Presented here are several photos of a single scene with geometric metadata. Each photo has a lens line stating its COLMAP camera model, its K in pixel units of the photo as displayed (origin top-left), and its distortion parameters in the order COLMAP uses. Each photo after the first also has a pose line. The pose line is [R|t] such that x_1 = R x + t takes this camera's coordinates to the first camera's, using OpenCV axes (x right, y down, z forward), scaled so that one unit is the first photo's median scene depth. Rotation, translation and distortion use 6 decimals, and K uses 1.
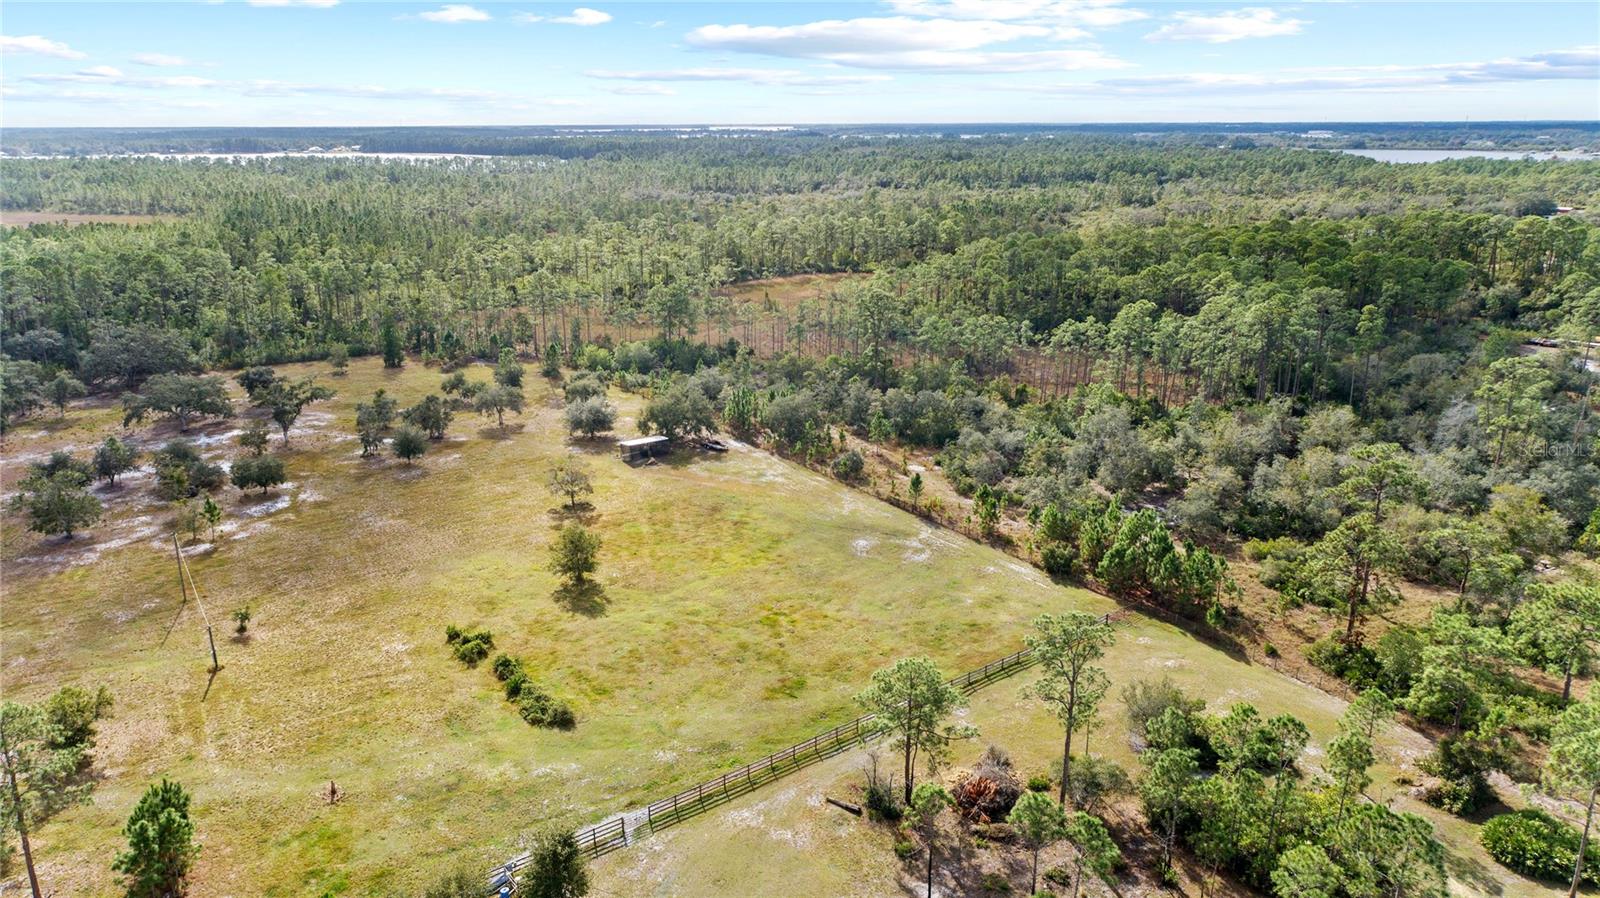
lens RADIAL K [[1074.2, 0, 800.0], [0, 1074.2, 449.0], [0, 0, 1]] dist [-0.025180, 0.032245]
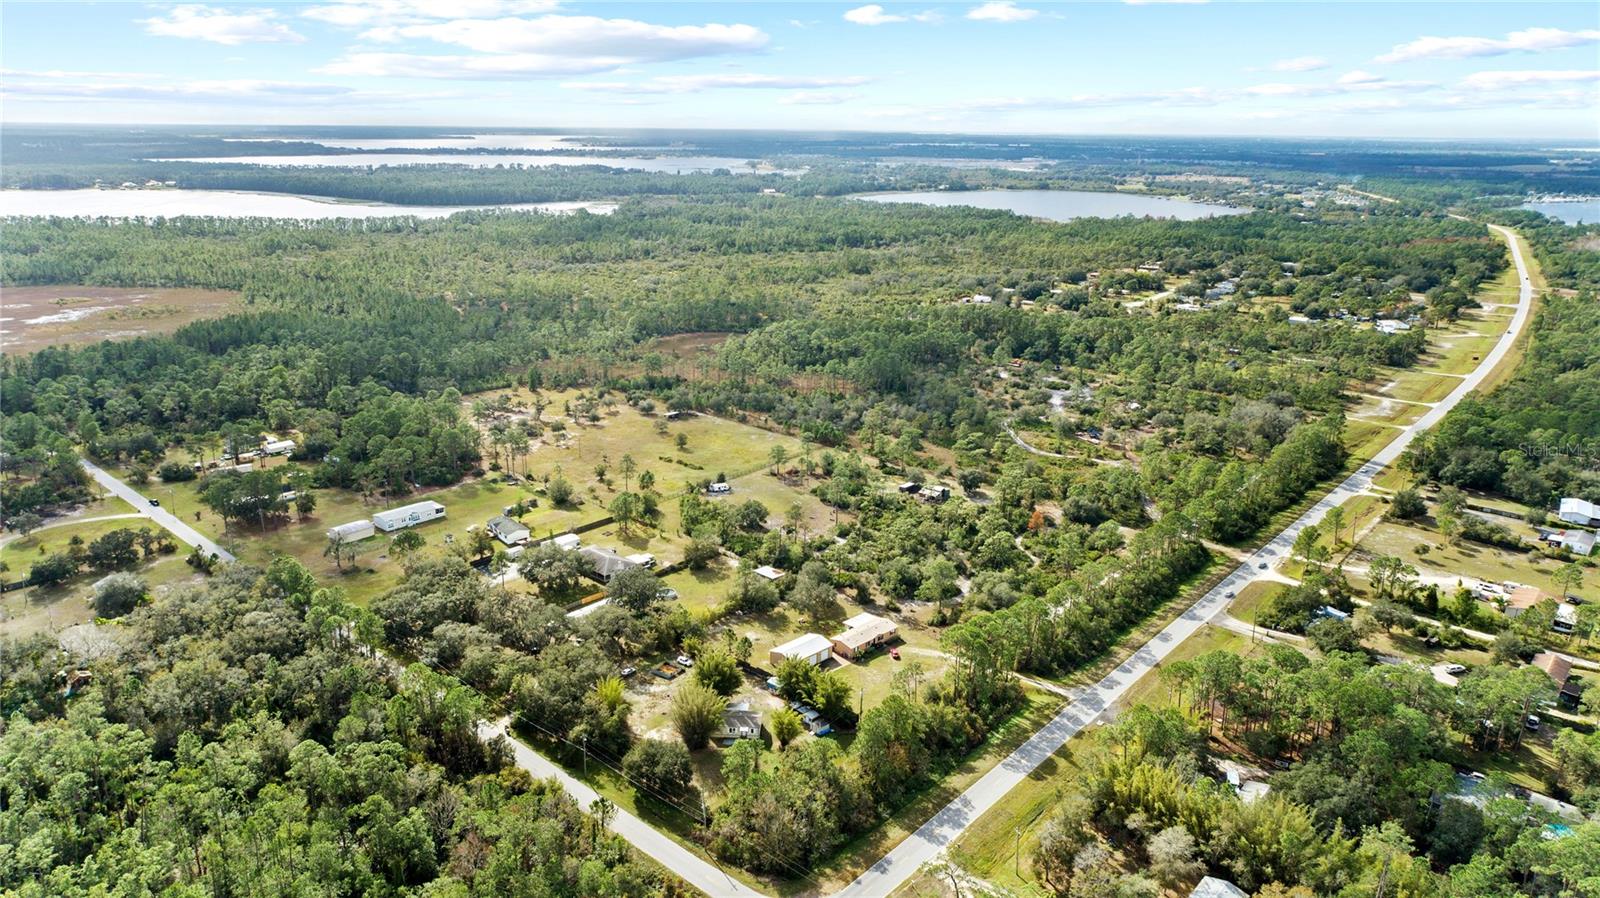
lens RADIAL K [[1074.2, 0, 800.0], [0, 1074.2, 449.0], [0, 0, 1]] dist [-0.025180, 0.032245]
pose [[0.977065, -0.046465, 0.207809, -0.459353], [0.046773, 0.998900, 0.003434, 0.106340], [-0.207740, 0.006365, 0.978163, -2.165830]]
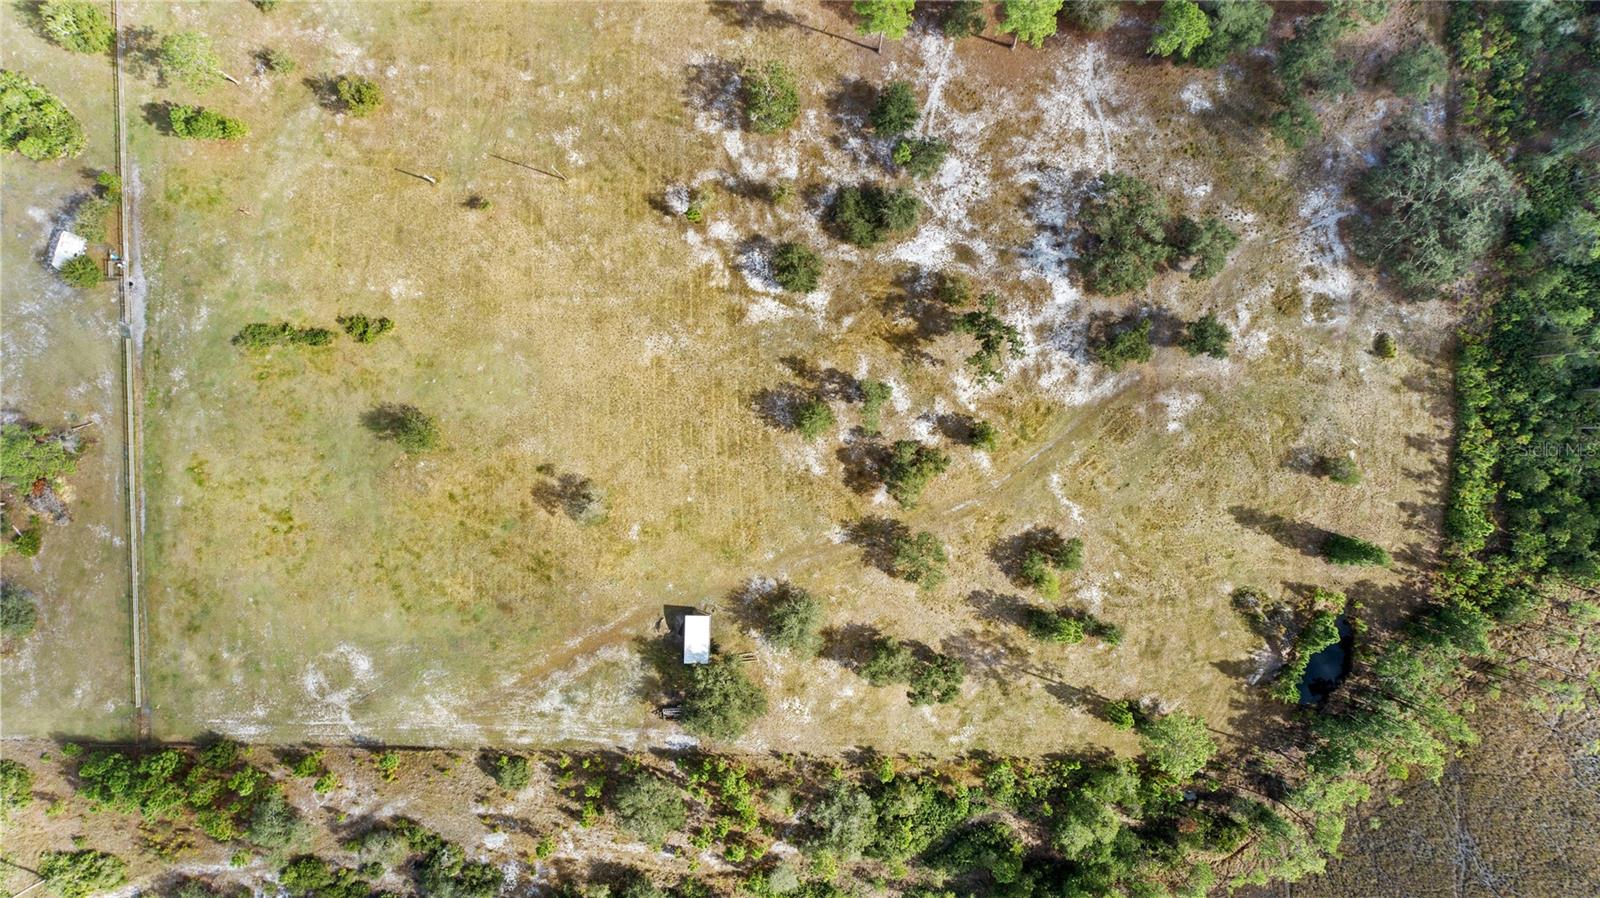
lens RADIAL K [[1074.2, 0, 800.0], [0, 1074.2, 449.0], [0, 0, 1]] dist [-0.025180, 0.032245]
pose [[-0.580887, 0.813879, 0.013065, -0.362141], [-0.220846, -0.173032, 0.959837, -0.933343], [0.783452, 0.554671, 0.280254, 0.770664]]
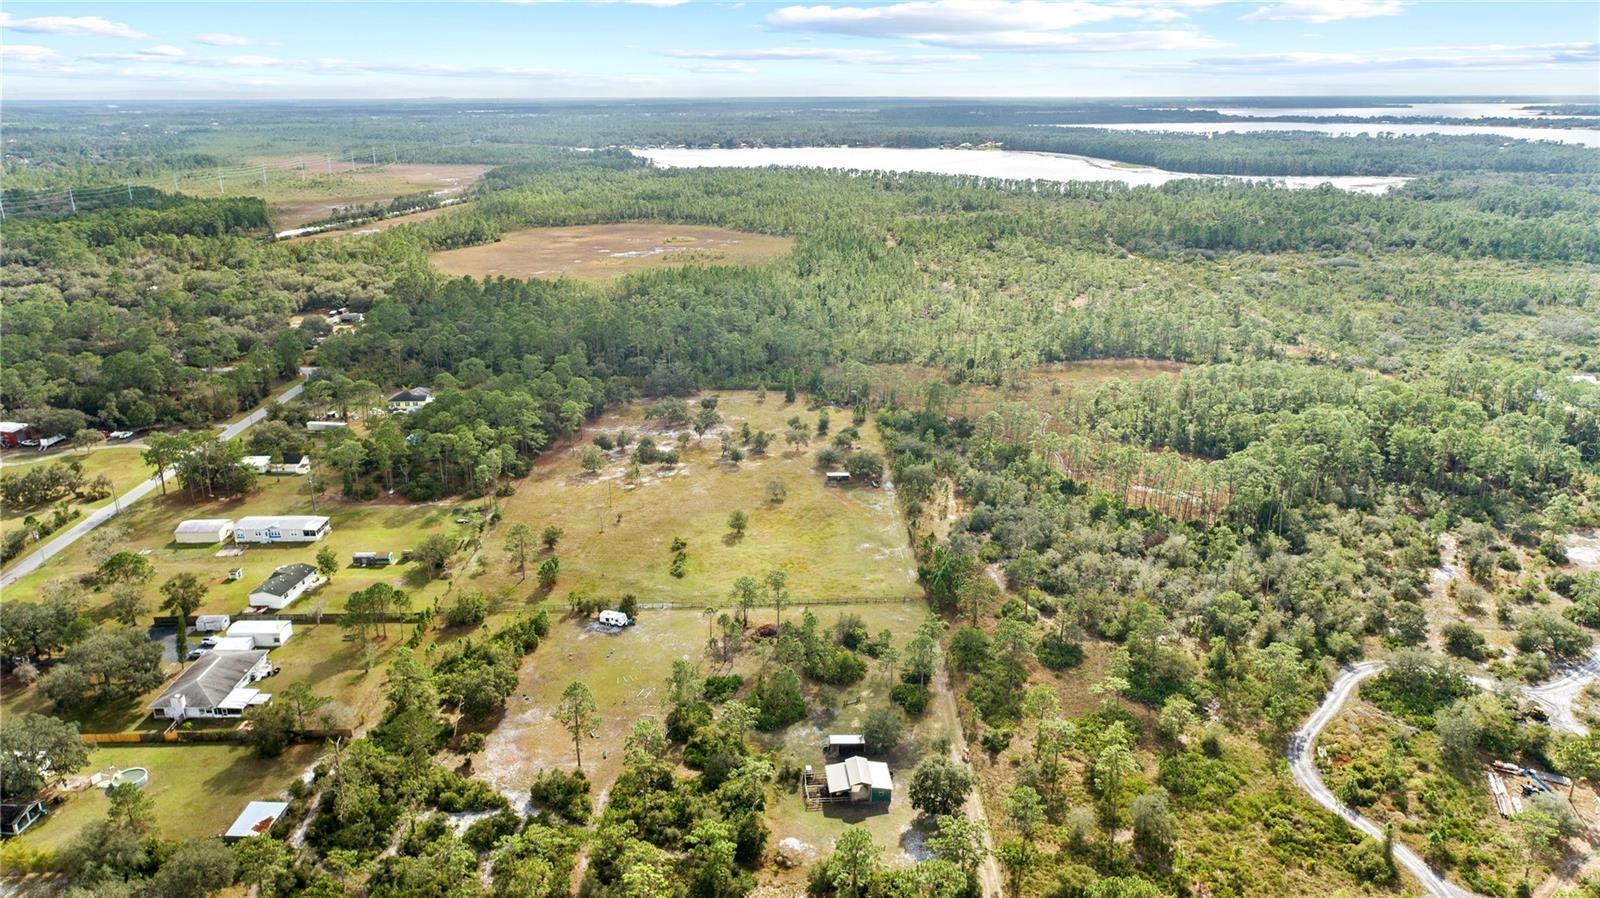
lens RADIAL K [[1074.2, 0, 800.0], [0, 1074.2, 449.0], [0, 0, 1]] dist [-0.025180, 0.032245]
pose [[0.828153, 0.176542, -0.531973, 0.903284], [-0.161680, 0.984000, 0.074856, -0.204668], [0.536677, 0.024017, 0.843446, -0.742738]]
